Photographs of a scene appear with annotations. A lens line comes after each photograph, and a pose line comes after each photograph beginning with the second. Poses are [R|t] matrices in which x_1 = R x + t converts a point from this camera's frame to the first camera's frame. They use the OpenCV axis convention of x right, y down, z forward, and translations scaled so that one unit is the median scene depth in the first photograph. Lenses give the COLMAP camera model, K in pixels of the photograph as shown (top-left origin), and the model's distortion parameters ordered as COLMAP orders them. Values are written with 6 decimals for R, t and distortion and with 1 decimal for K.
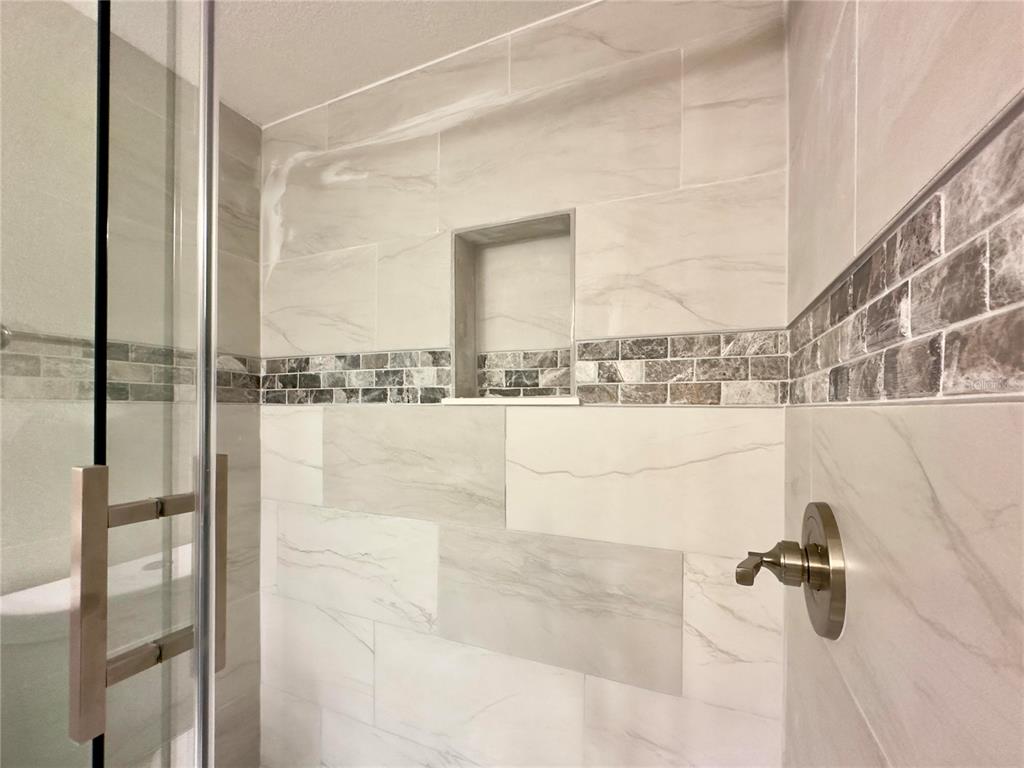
lens RADIAL K [[409.5, 0, 538.2], [0, 409.5, 407.0], [0, 0, 1]] dist [-0.004178, 0.001177]
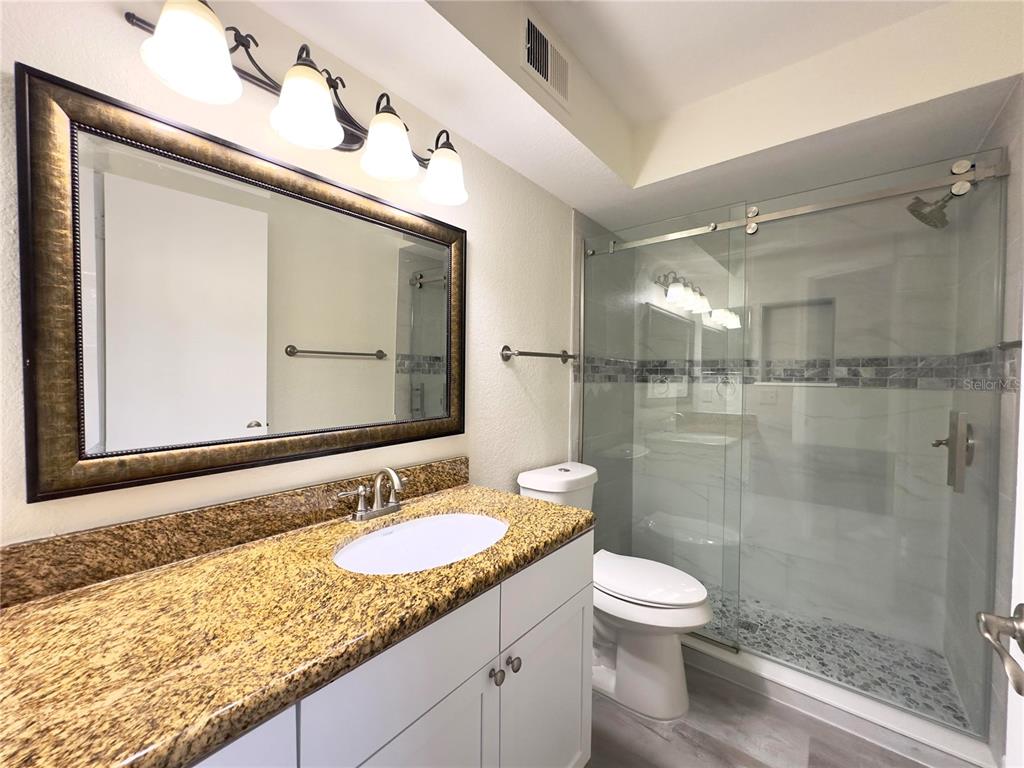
lens RADIAL K [[409.5, 0, 514.3], [0, 409.5, 382.7], [0, 0, 1]] dist [-0.004178, 0.001177]
pose [[0.960162, 0.008511, -0.279313, -0.977441], [-0.002174, 0.999733, 0.022989, -0.075242], [0.279434, -0.021466, 0.959925, -1.645755]]
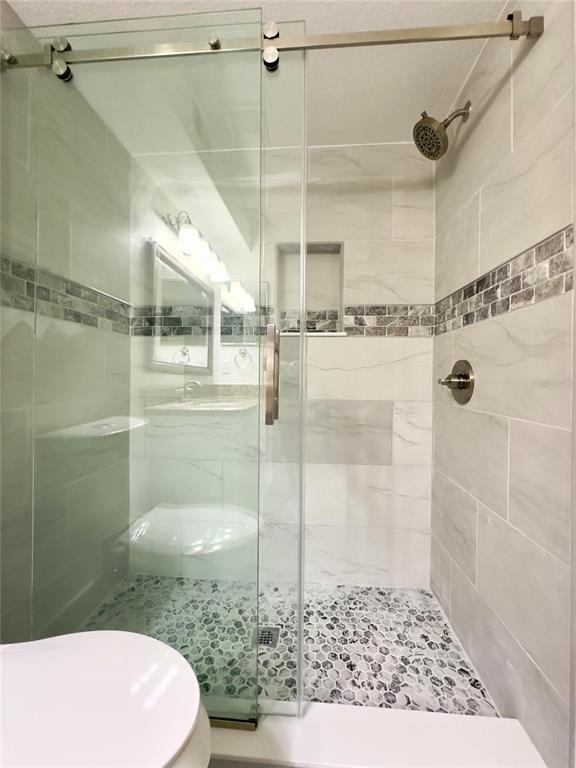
lens RADIAL K [[307.1, 0, 286.9], [0, 307.1, 378.7], [0, 0, 1]] dist [-0.004178, 0.001177]
pose [[0.949156, 0.000965, 0.314805, -0.691519], [-0.003049, 0.999977, 0.006127, 0.208164], [-0.314791, -0.006775, 0.949137, -0.404110]]
